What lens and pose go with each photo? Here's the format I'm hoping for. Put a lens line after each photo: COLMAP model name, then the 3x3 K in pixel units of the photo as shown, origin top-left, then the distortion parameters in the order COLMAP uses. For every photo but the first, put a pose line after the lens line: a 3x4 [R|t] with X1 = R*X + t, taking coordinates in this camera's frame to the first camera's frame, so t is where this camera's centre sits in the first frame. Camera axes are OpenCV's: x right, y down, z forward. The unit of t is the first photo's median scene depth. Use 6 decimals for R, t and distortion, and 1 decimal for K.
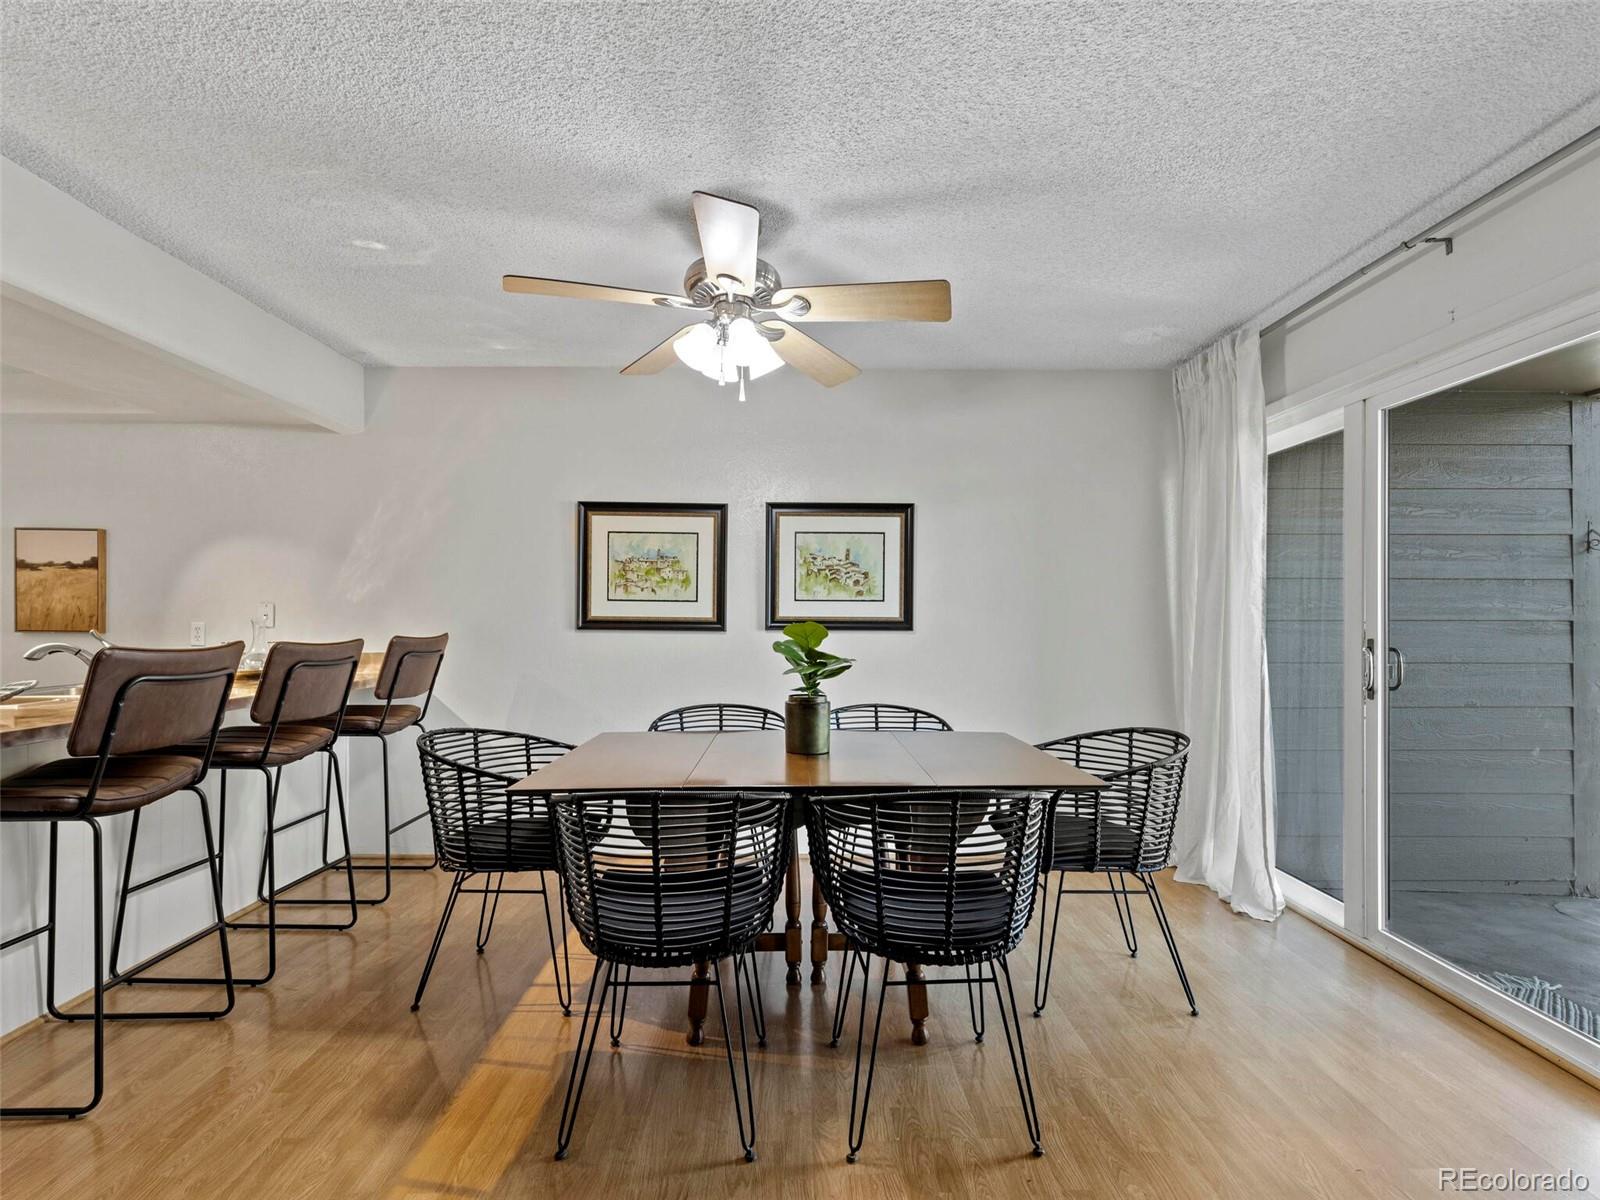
lens RADIAL K [[799.8, 0, 801.5], [0, 799.8, 614.7], [0, 0, 1]] dist [0.005340, -0.000937]
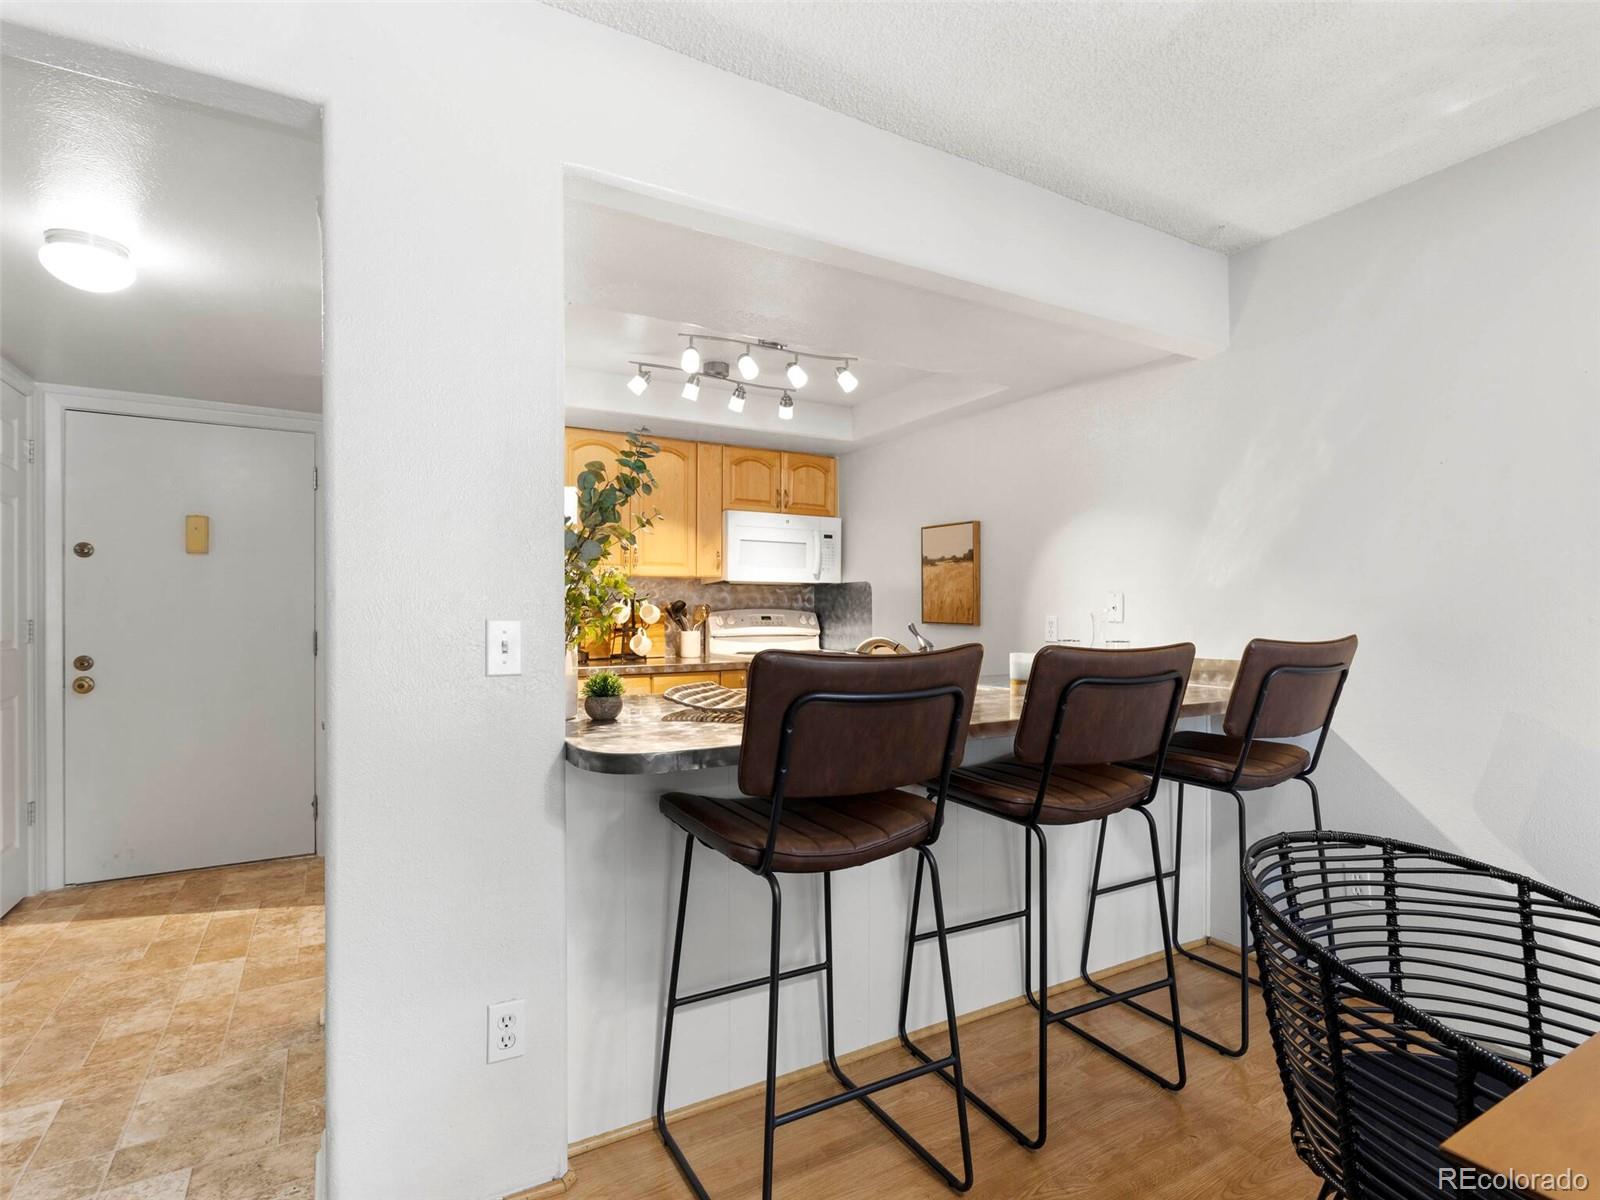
lens RADIAL K [[801.0, 0, 801.0], [0, 801.0, 607.8], [0, 0, 1]] dist [-0.000705, -0.001751]
pose [[0.489722, -0.003027, -0.871874, -0.115533], [0.002683, 0.999994, -0.001965, 0.002235], [0.871875, -0.001377, 0.489727, 0.328901]]
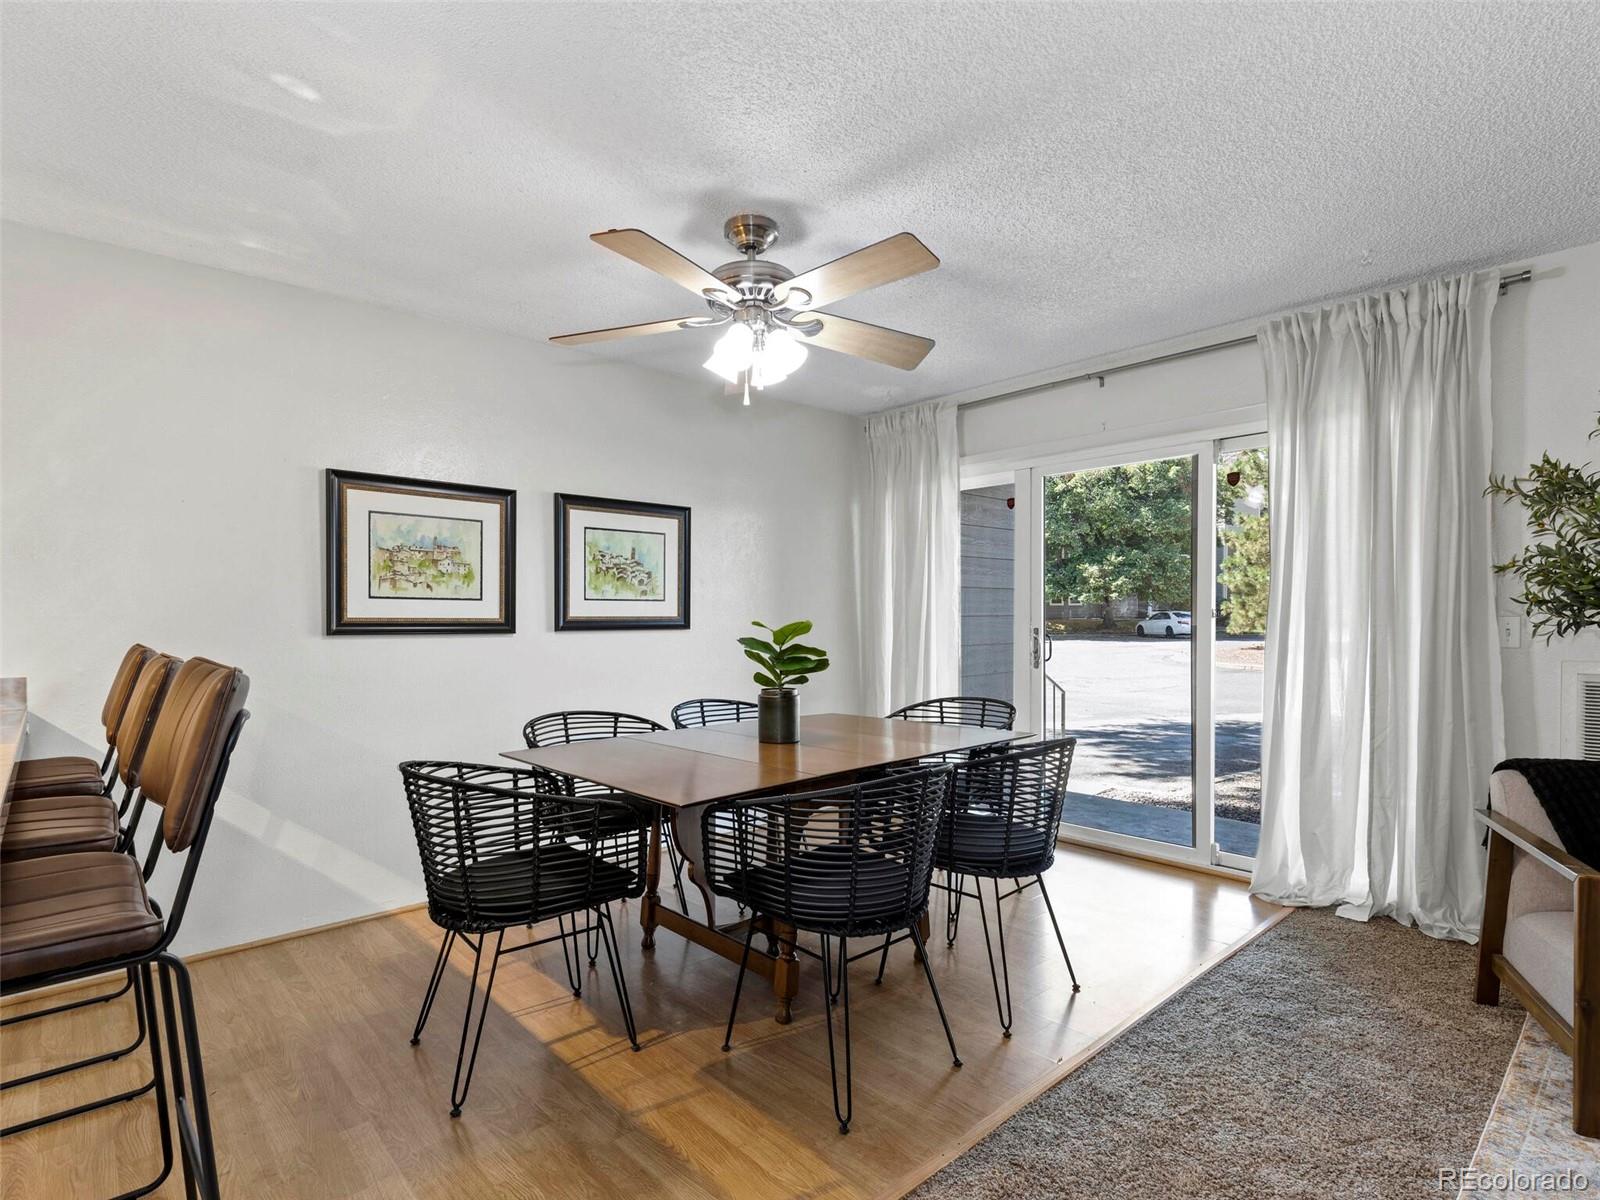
lens RADIAL K [[811.2, 0, 796.6], [0, 811.2, 637.6], [0, 0, 1]] dist [0.001418, -0.000770]
pose [[0.746617, -0.024985, 0.664785, -0.466125], [0.004983, 0.999476, 0.031968, -0.002084], [-0.665236, -0.020555, 0.746350, 0.115974]]
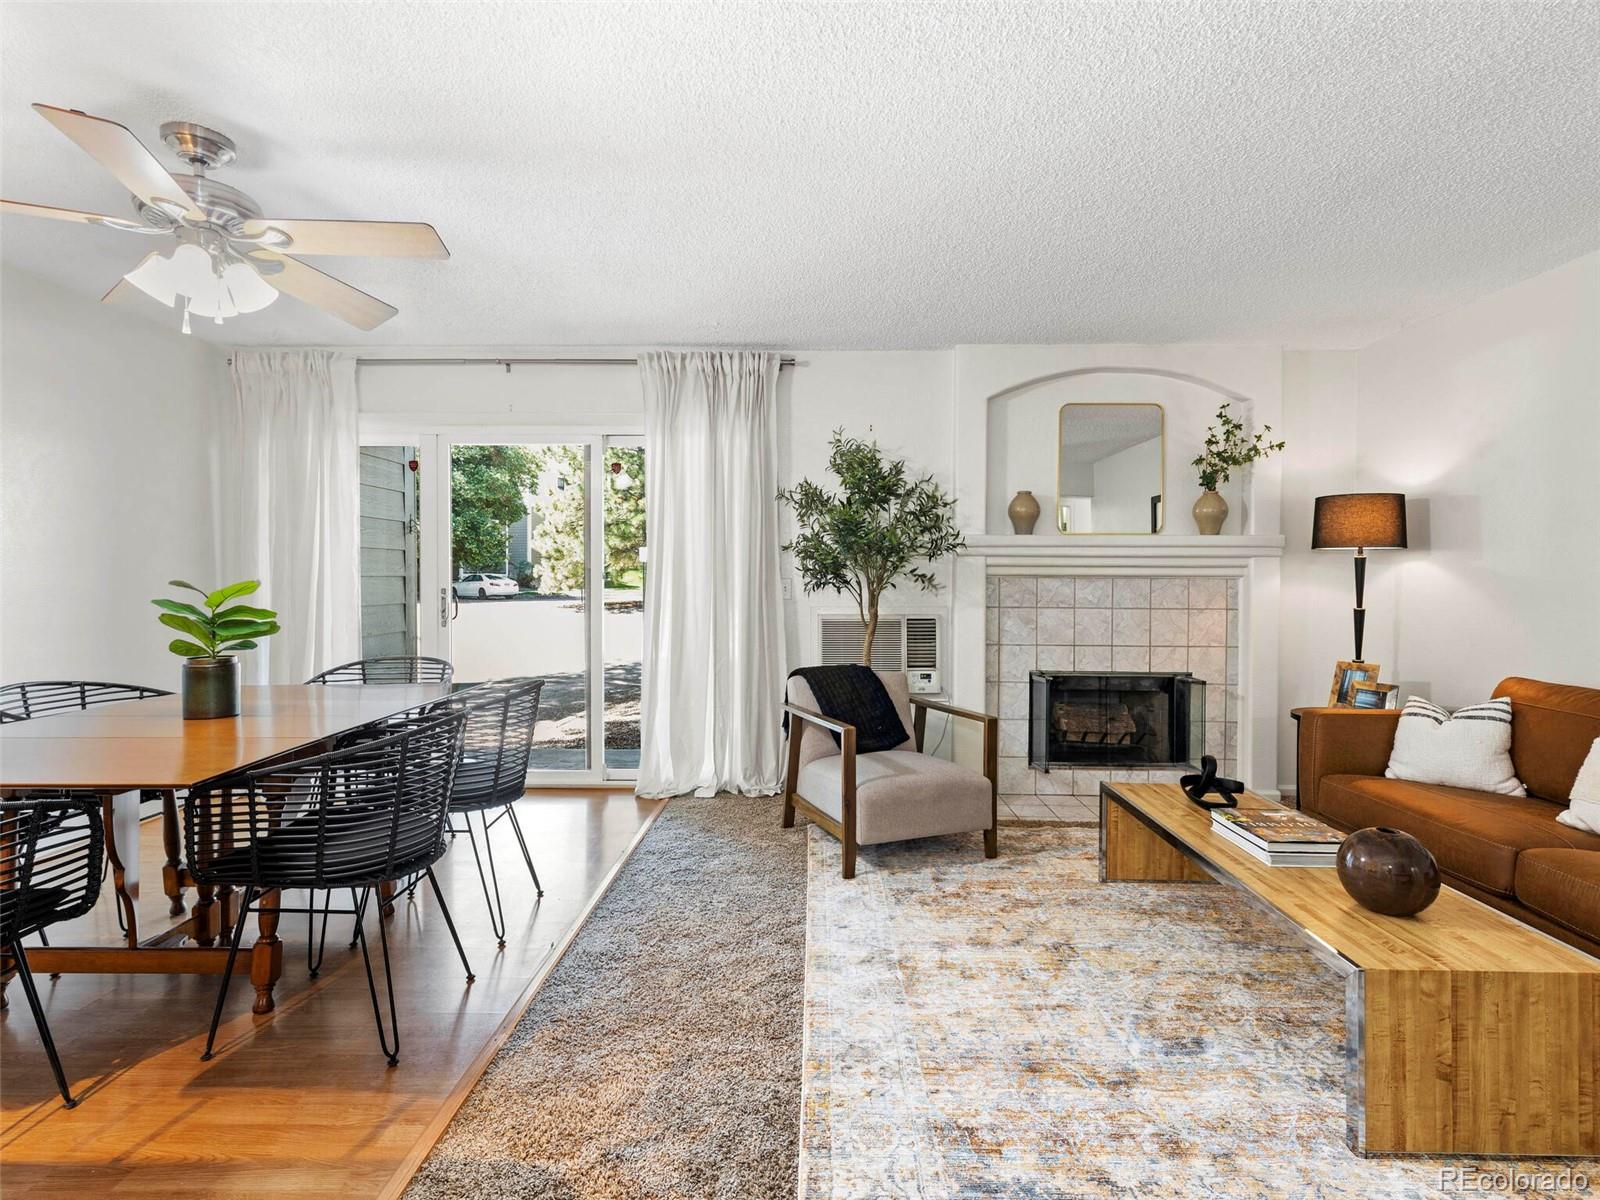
lens RADIAL K [[809.7, 0, 804.0], [0, 809.7, 594.6], [0, 0, 1]] dist [0.000024, -0.000625]
pose [[0.023025, -0.025104, 0.999420, -0.625787], [-0.006288, 0.999661, 0.025255, -0.001743], [-0.999715, -0.006866, 0.022859, 0.184331]]
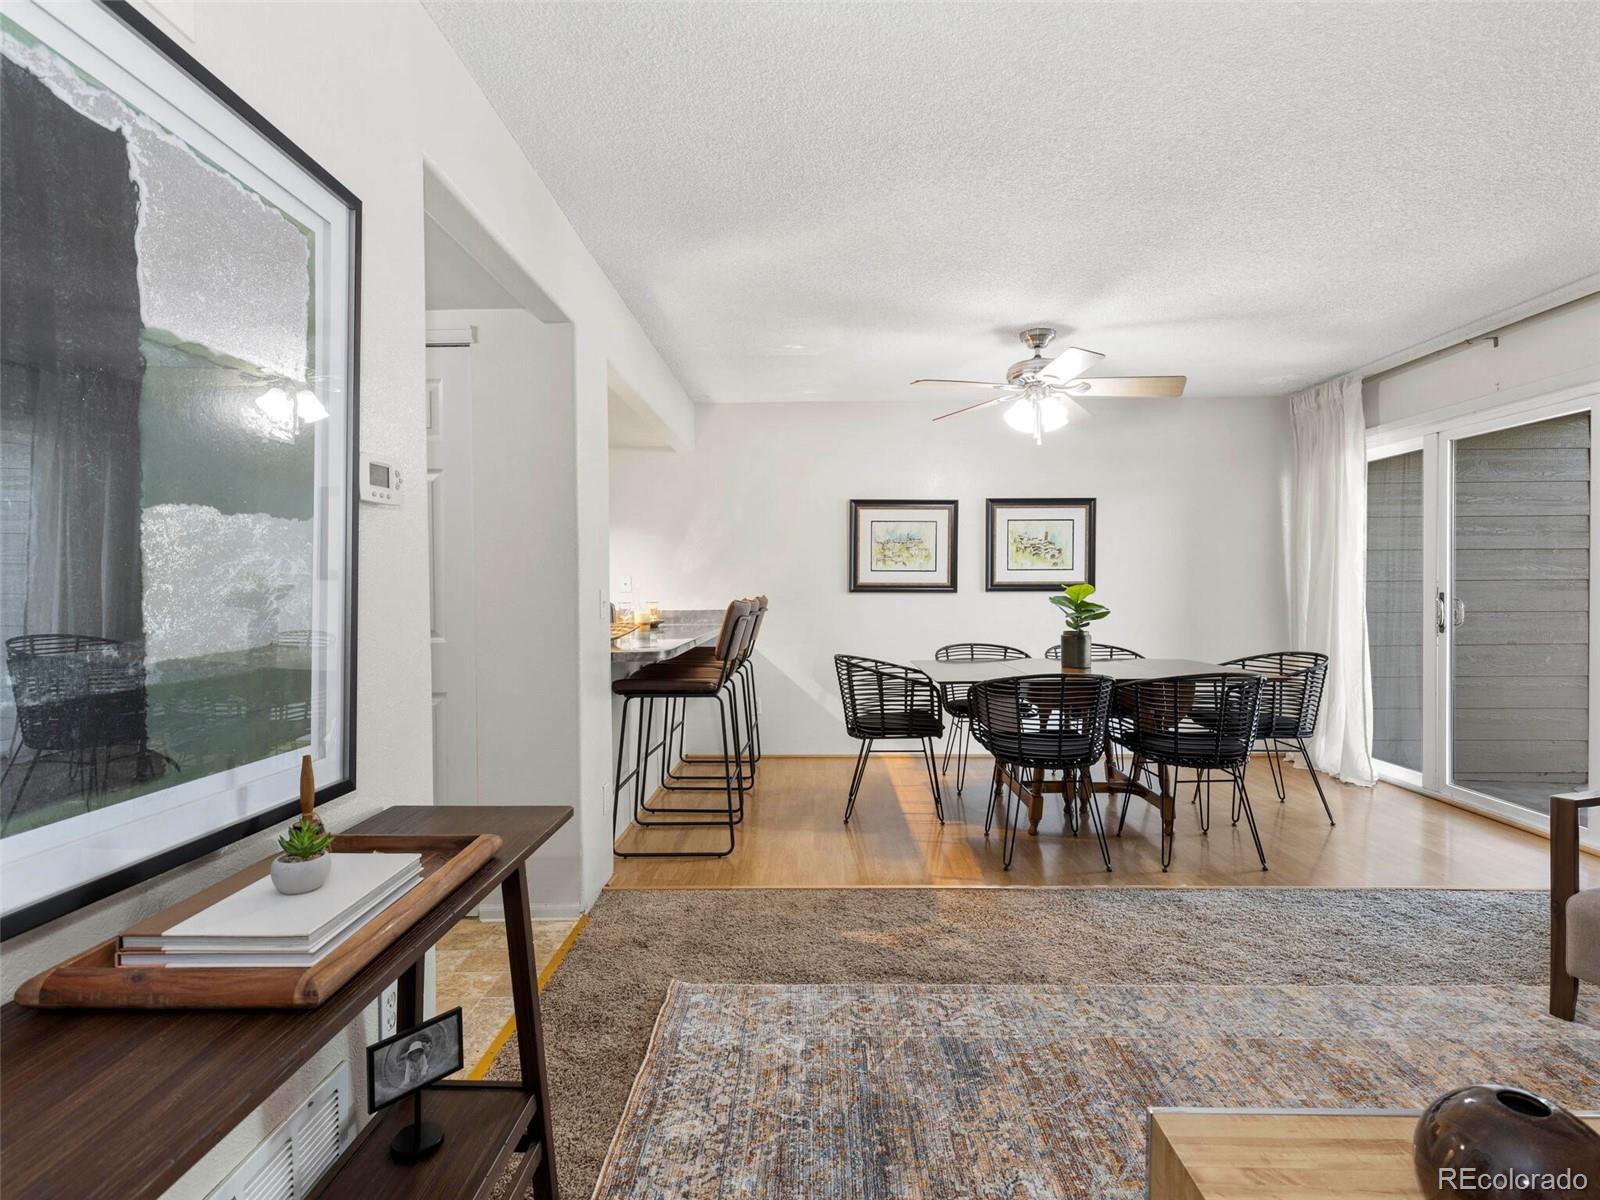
lens RADIAL K [[809.7, 0, 804.0], [0, 809.7, 594.6], [0, 0, 1]] dist [0.000024, -0.000625]
pose [[0.999509, -0.008052, -0.030267, -0.318665], [0.008519, 0.999846, 0.015340, 0.000552], [0.030139, -0.015591, 0.999424, -0.400588]]
